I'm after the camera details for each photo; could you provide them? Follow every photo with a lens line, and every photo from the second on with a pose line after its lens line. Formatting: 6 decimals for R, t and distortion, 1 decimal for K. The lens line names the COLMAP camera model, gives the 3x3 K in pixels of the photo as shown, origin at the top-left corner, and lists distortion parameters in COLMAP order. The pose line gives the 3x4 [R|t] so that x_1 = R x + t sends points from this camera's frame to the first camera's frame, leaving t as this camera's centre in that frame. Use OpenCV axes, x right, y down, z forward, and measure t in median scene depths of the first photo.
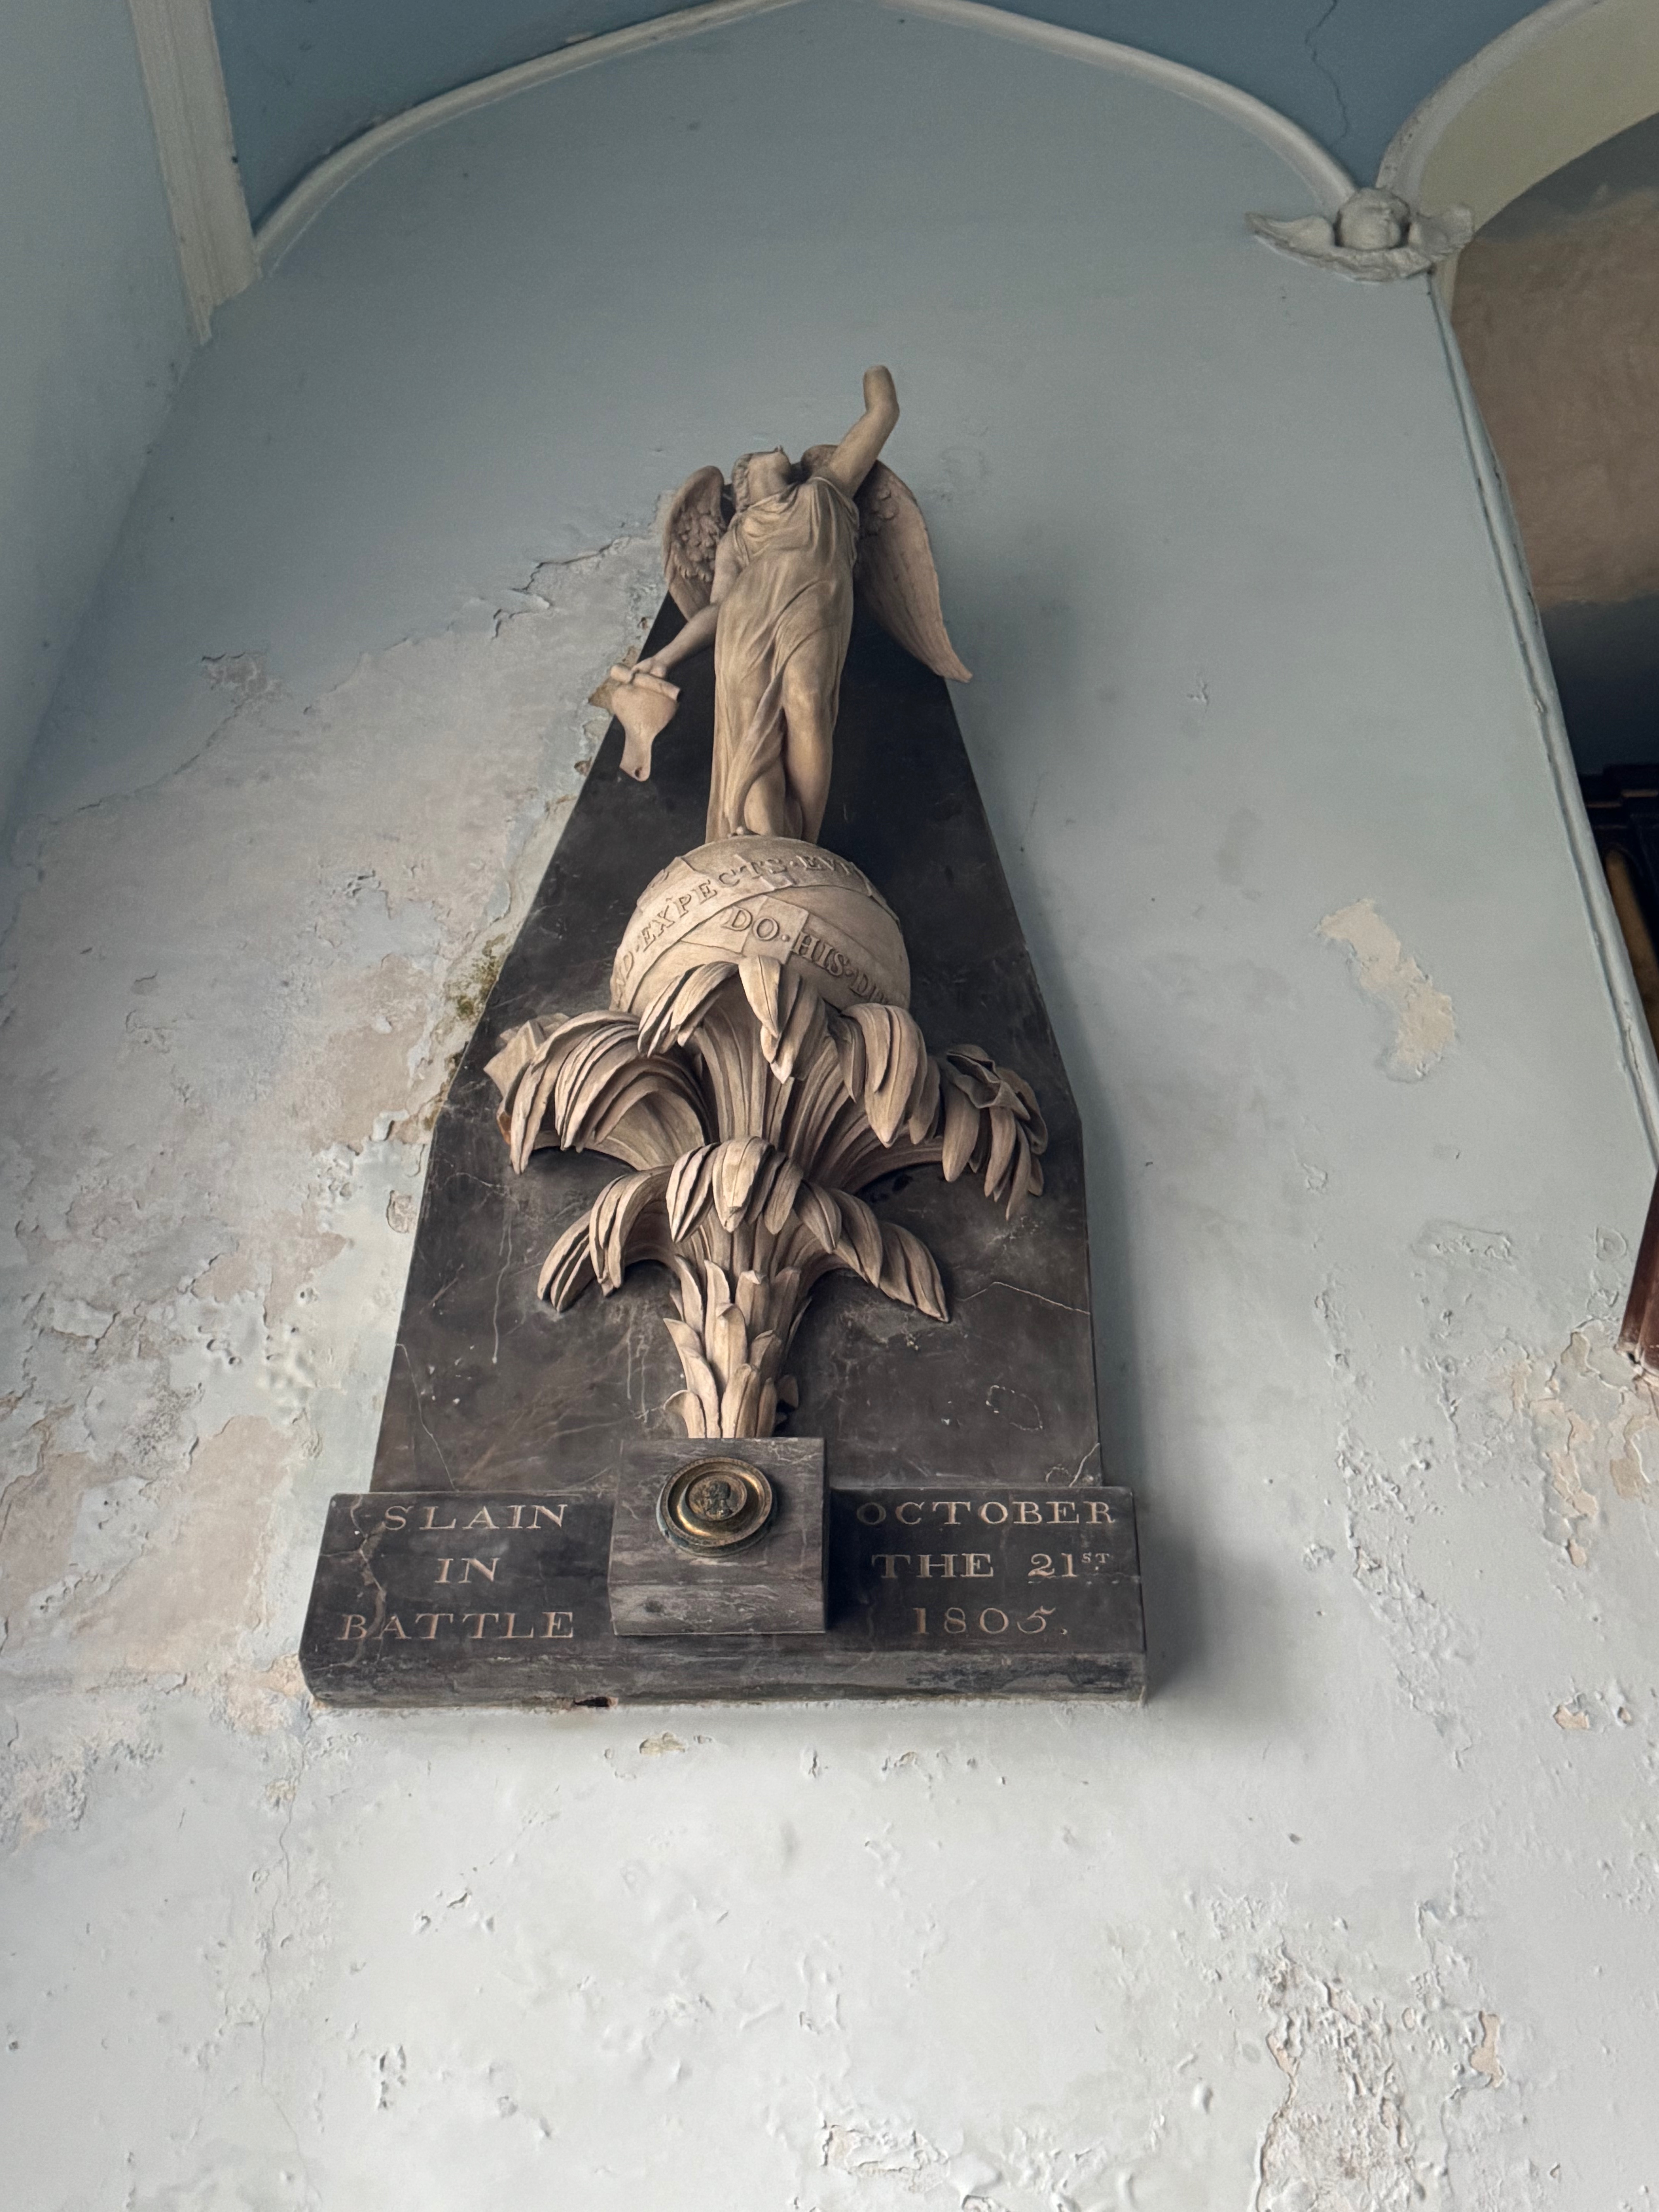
lens RADIAL K [[2672.3, 0, 829.5], [0, 2672.3, 1106.0], [0, 0, 1]] dist [0.223317, -0.519215]
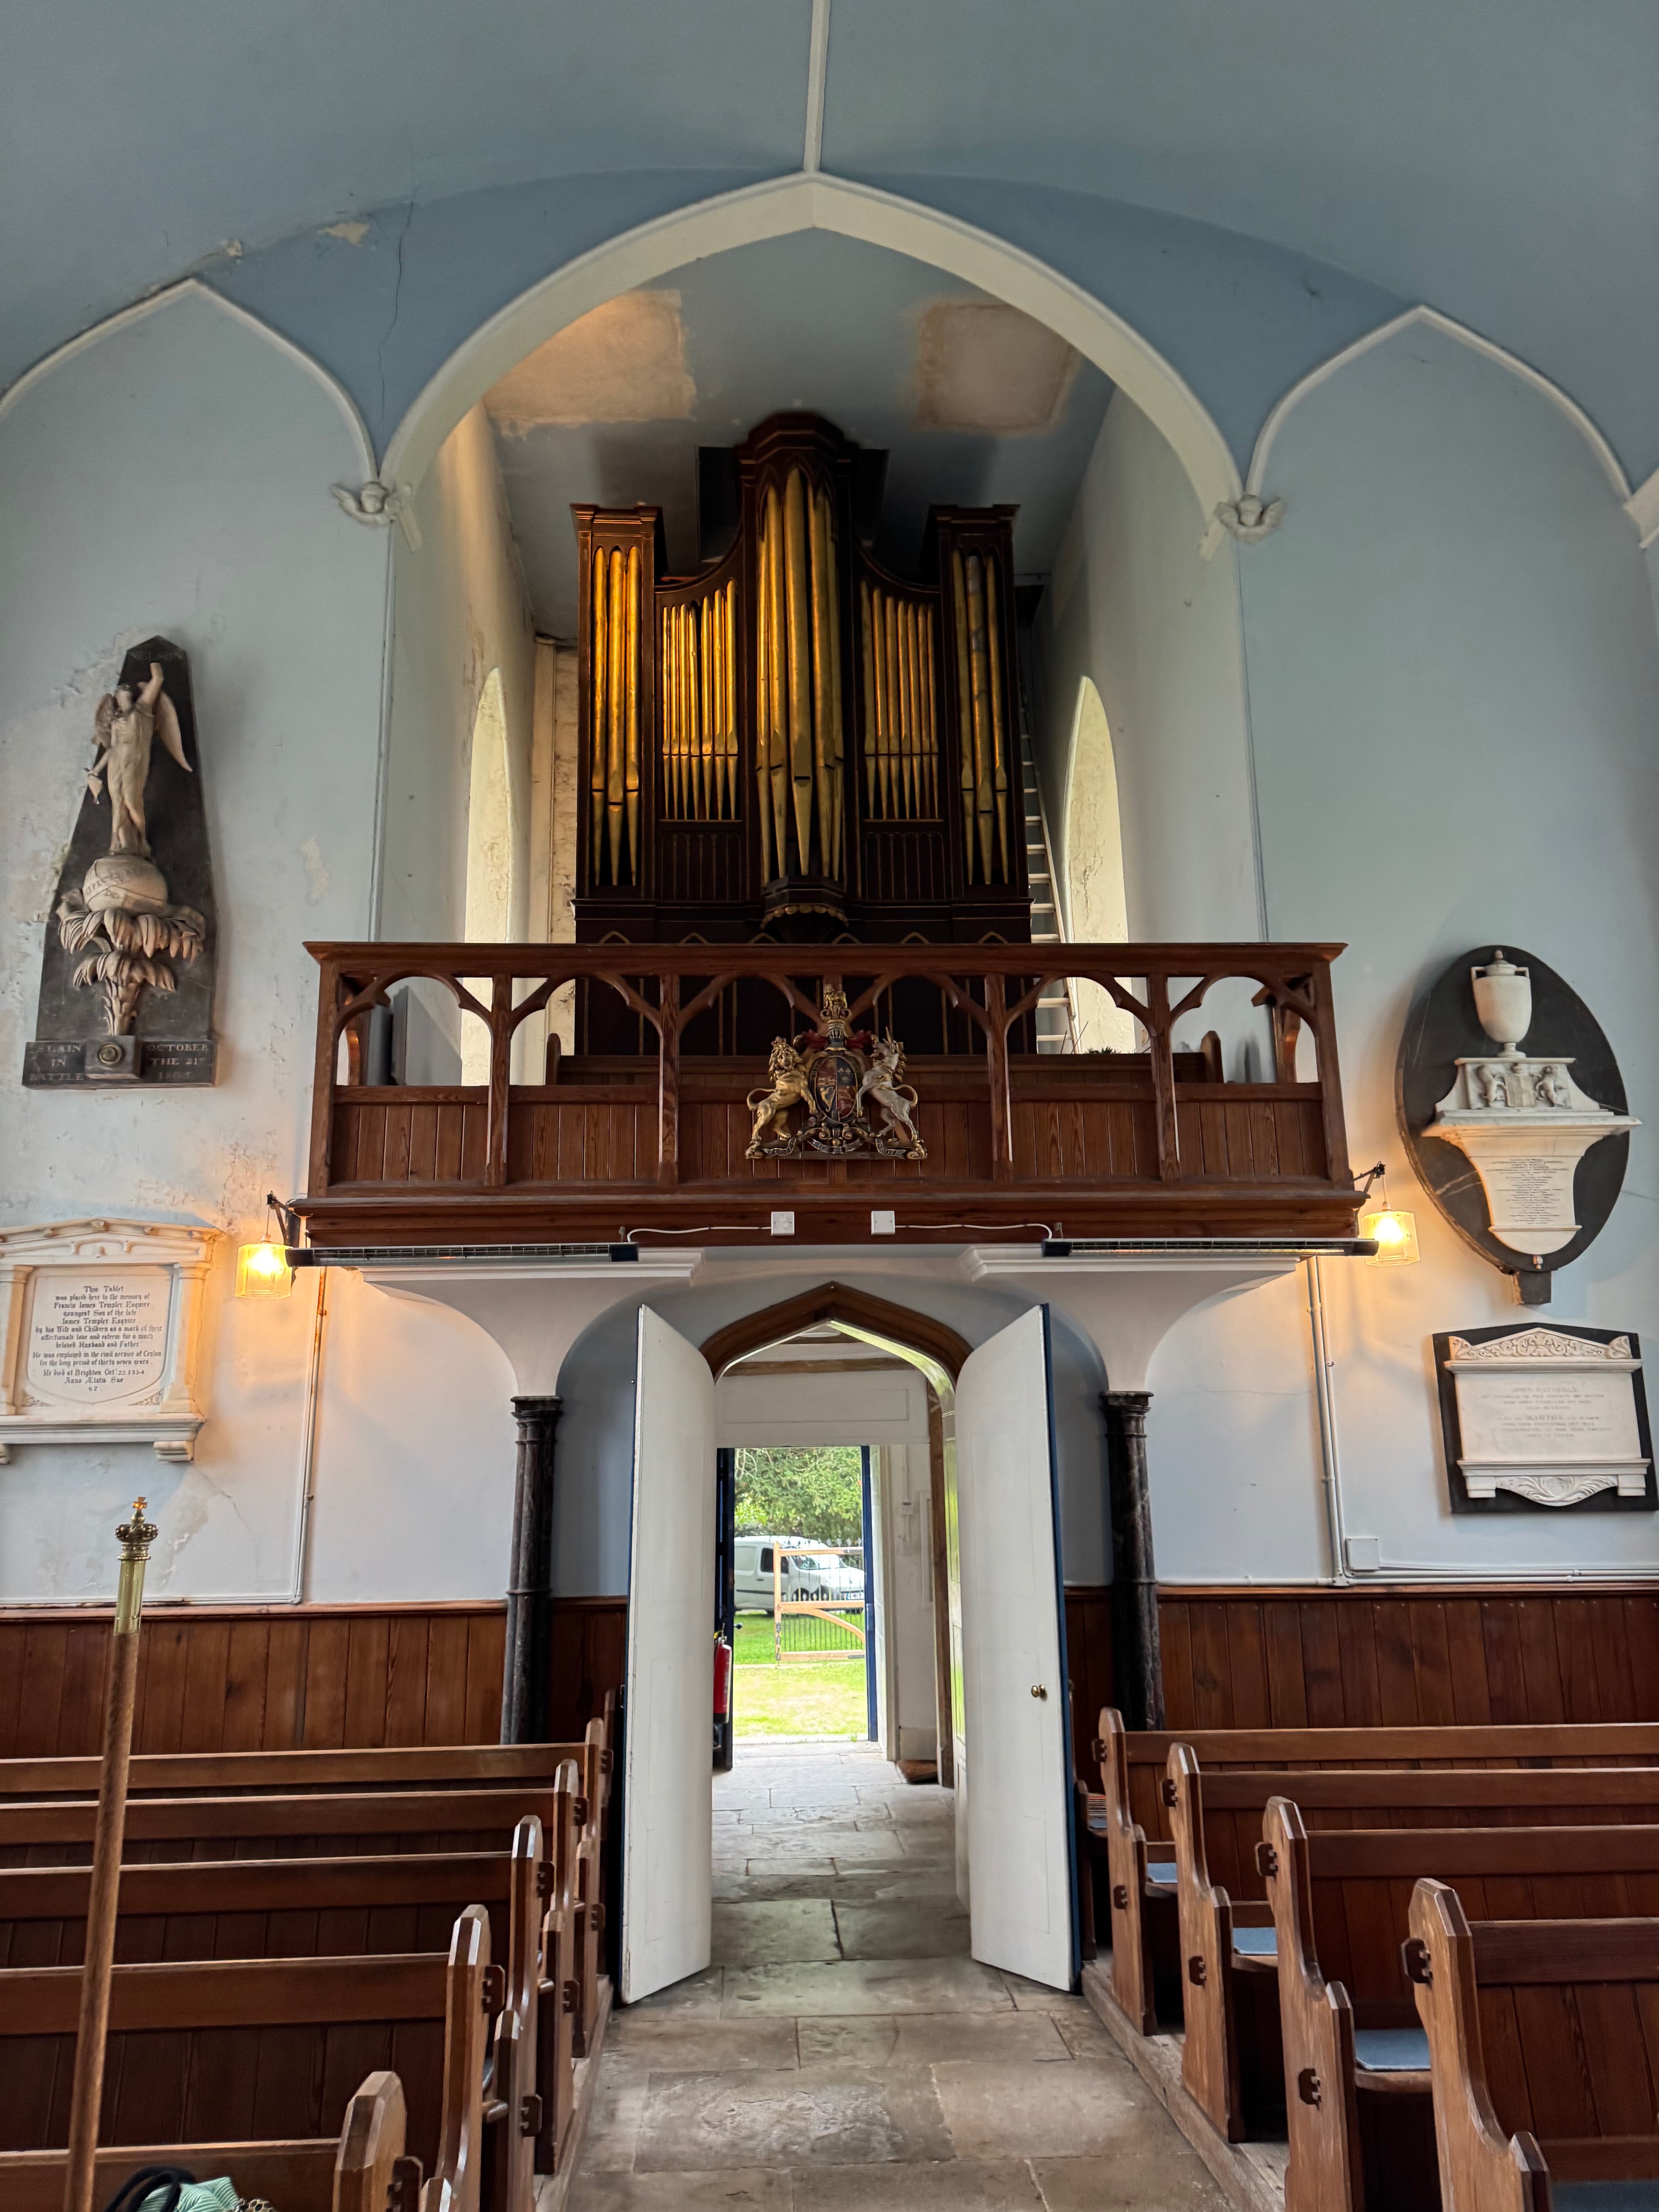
lens RADIAL K [[1525.6, 0, 829.5], [0, 1525.6, 1106.0], [0, 0, 1]] dist [0.007007, 0.000842]
pose [[0.994992, -0.020800, 0.097771, 0.925783], [-0.035795, 0.839104, 0.542792, -1.238037], [-0.093331, -0.543573, 0.834157, -1.329394]]
